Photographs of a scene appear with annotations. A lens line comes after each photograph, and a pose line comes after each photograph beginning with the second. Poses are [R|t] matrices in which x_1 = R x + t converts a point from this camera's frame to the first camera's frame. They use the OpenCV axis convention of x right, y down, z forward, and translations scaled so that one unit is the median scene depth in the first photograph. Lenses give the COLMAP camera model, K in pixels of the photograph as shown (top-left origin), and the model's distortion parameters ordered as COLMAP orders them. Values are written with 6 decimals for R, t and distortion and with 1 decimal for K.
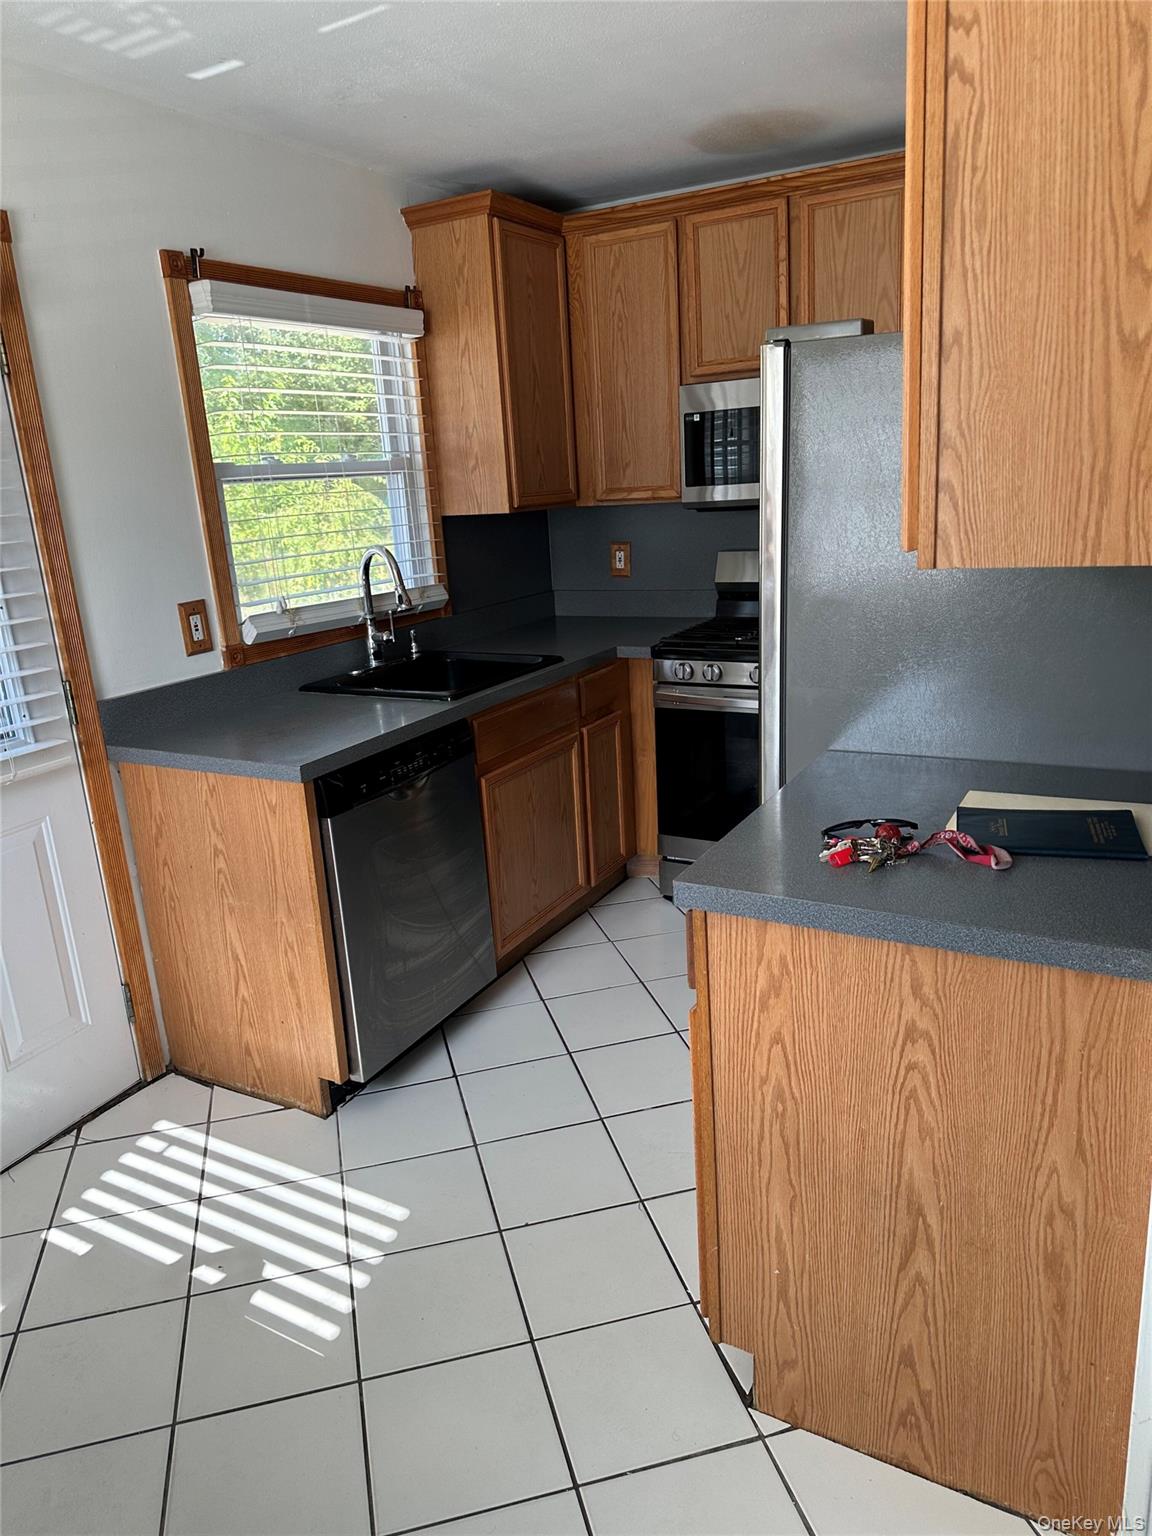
lens RADIAL K [[1069.2, 0, 576.0], [0, 1069.2, 768.0], [0, 0, 1]] dist [-0.000747, -0.122805]
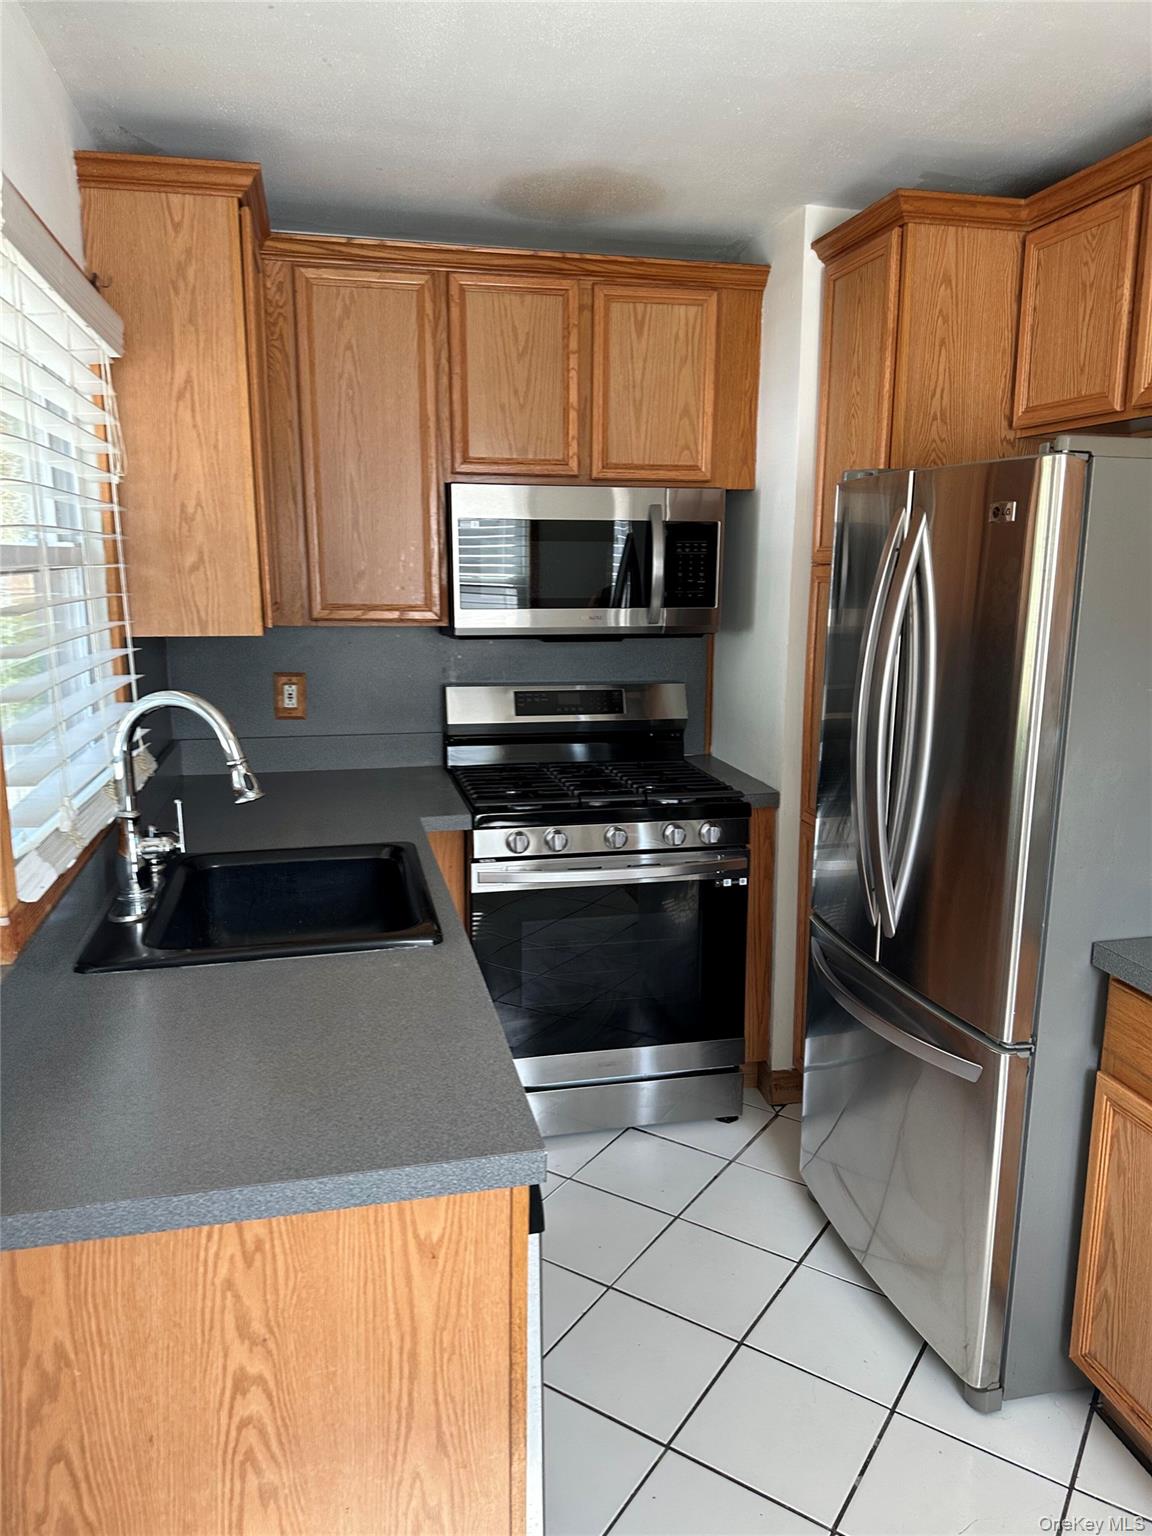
lens RADIAL K [[1075.5, 0, 574.1], [0, 1075.5, 738.9], [0, 0, 1]] dist [-0.022299, -0.002886]
pose [[0.737085, -0.042303, 0.674475, -0.389112], [0.125854, 0.989172, -0.075497, -0.103388], [-0.663978, 0.140533, 0.734428, 0.398887]]
